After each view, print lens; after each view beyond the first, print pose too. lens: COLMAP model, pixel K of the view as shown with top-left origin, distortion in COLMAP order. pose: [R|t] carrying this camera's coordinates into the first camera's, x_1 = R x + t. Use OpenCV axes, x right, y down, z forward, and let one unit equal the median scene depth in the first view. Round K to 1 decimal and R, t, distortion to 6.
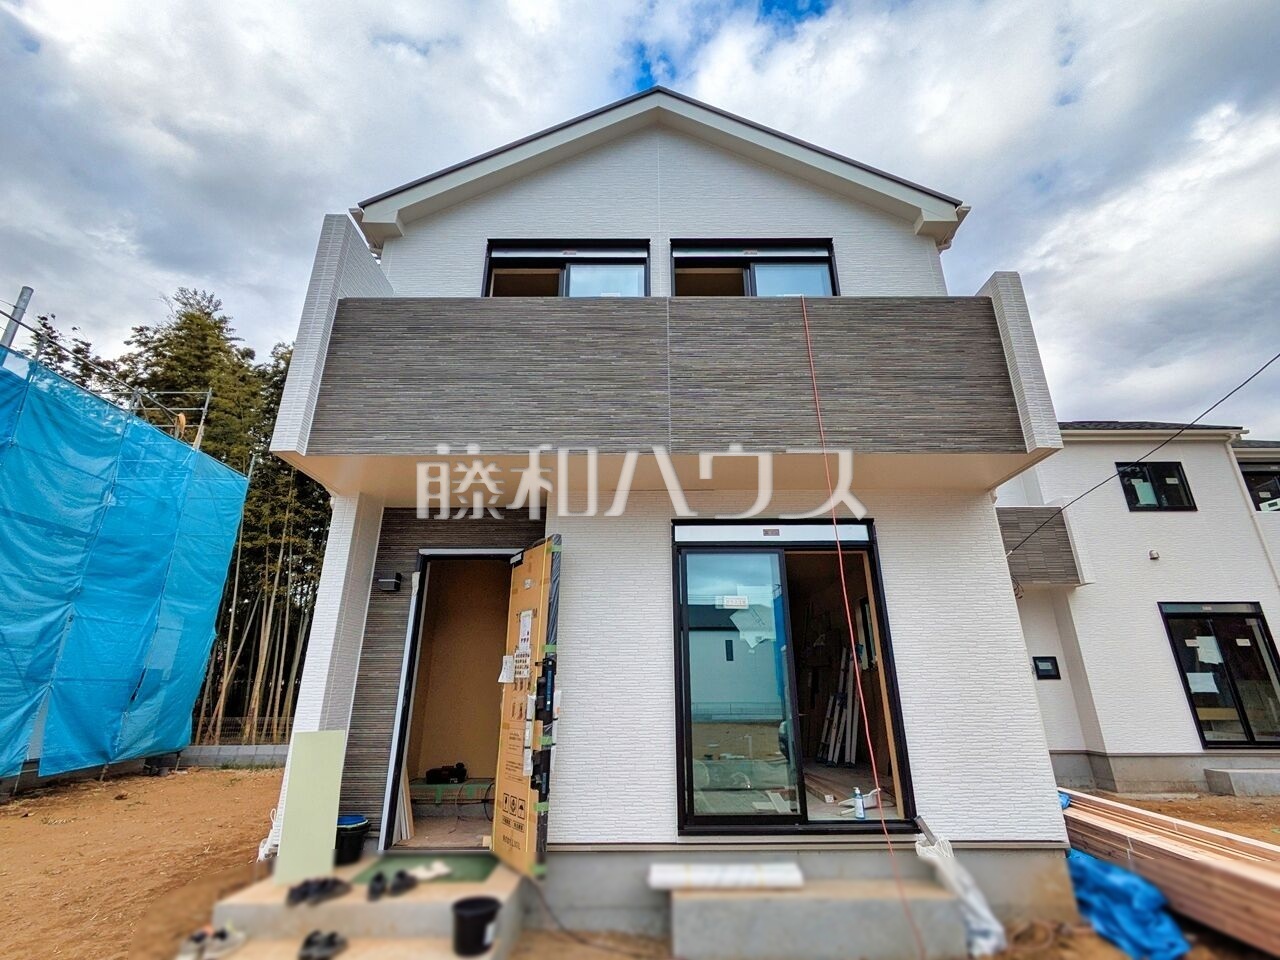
lens RADIAL K [[574.6, 0, 644.9], [0, 574.6, 482.7], [0, 0, 1]] dist [-0.006993, 0.006385]
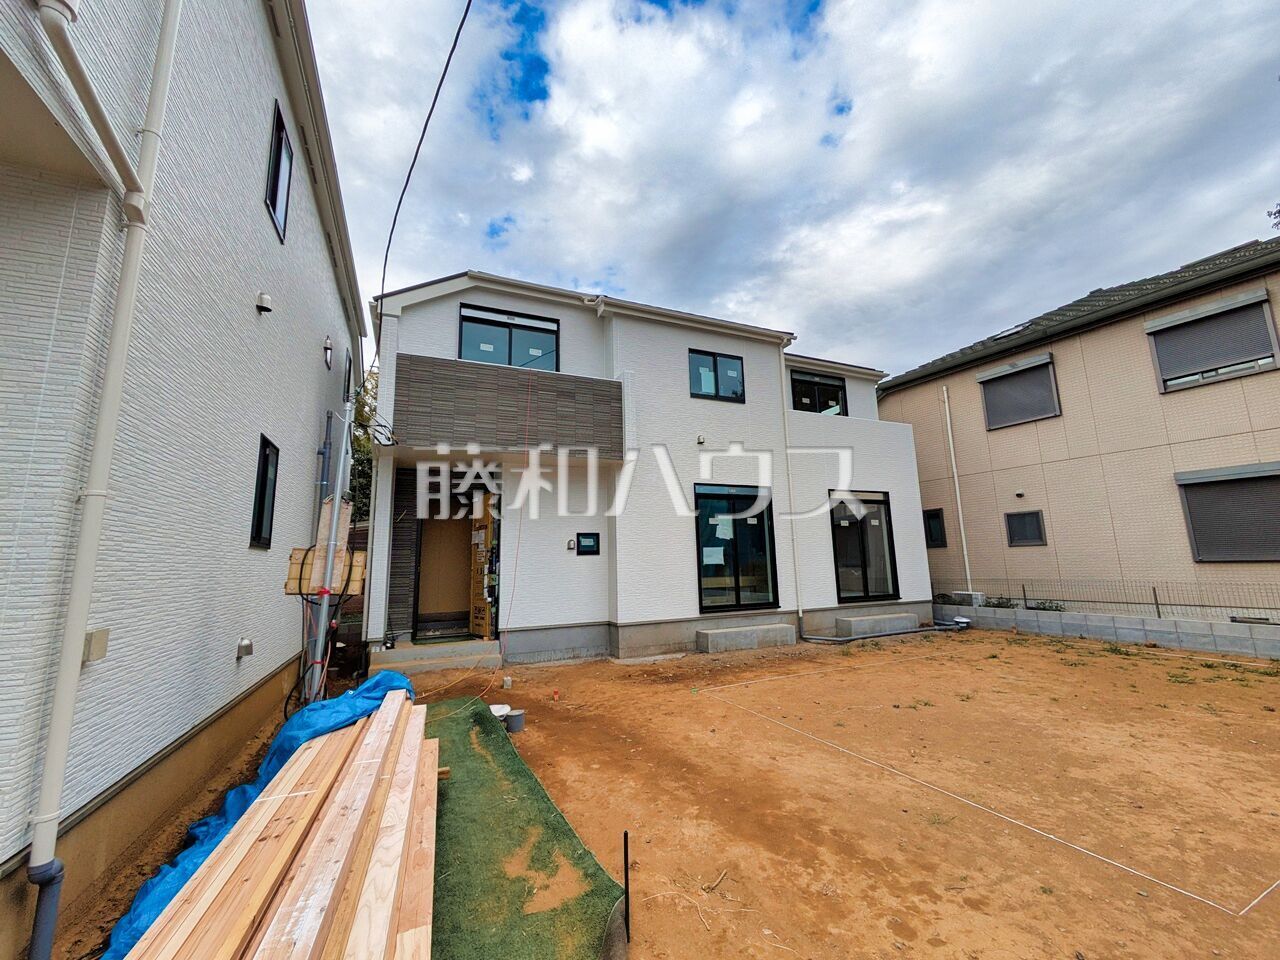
lens RADIAL K [[510.8, 0, 643.3], [0, 510.8, 478.0], [0, 0, 1]] dist [-0.005426, 0.004533]
pose [[0.914252, 0.048845, 0.402192, 0.900481], [-0.116677, 0.982392, 0.145918, 0.152422], [-0.387983, -0.180332, 0.903853, 0.399606]]
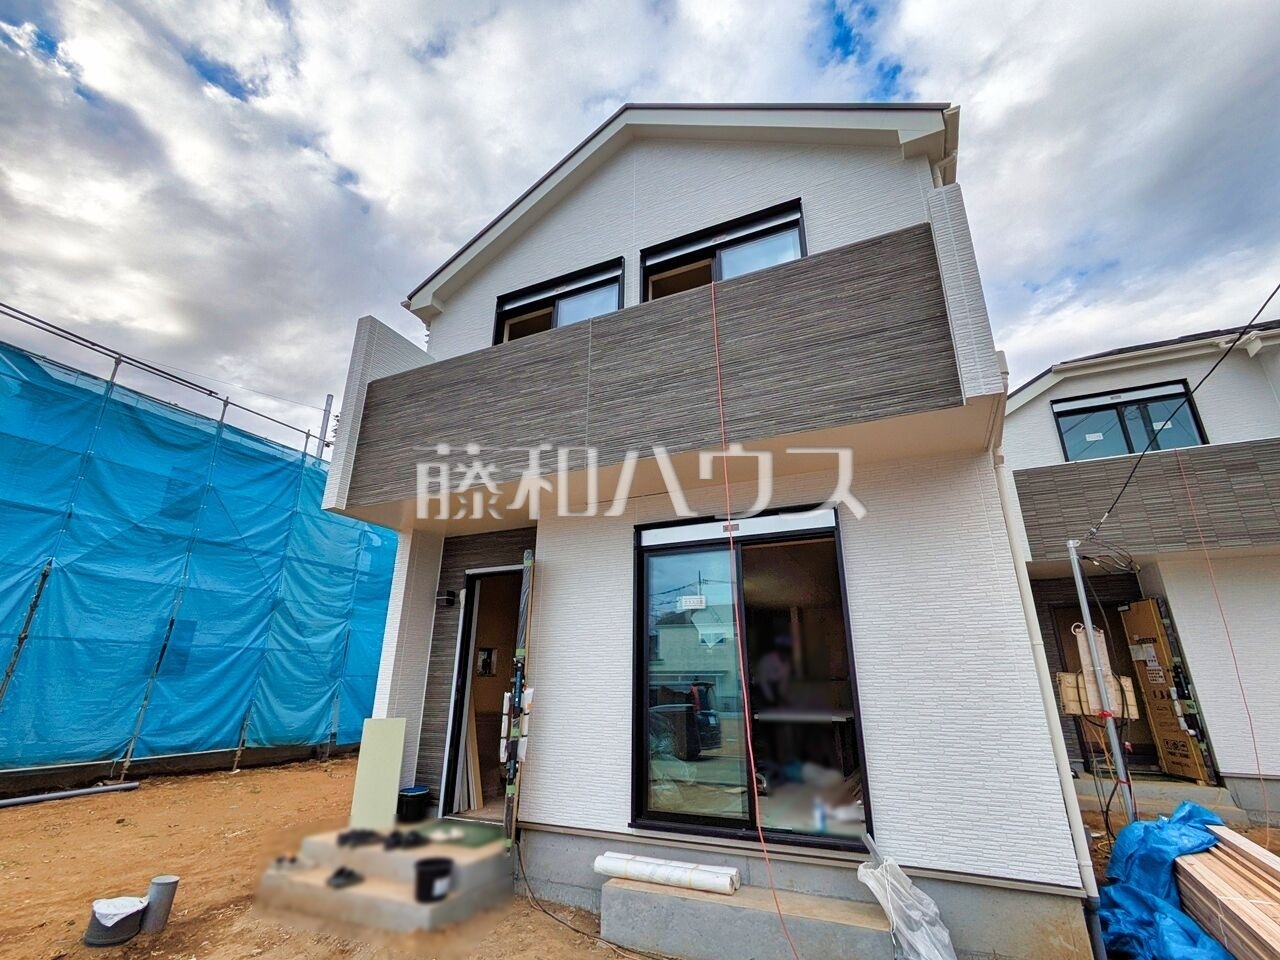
lens RADIAL K [[574.6, 0, 644.9], [0, 574.6, 482.7], [0, 0, 1]] dist [-0.006993, 0.006385]
pose [[0.908504, -0.132560, -0.396293, 0.492437], [0.136119, 0.990505, -0.019271, 0.010005], [0.395085, -0.036435, 0.917922, 0.056110]]
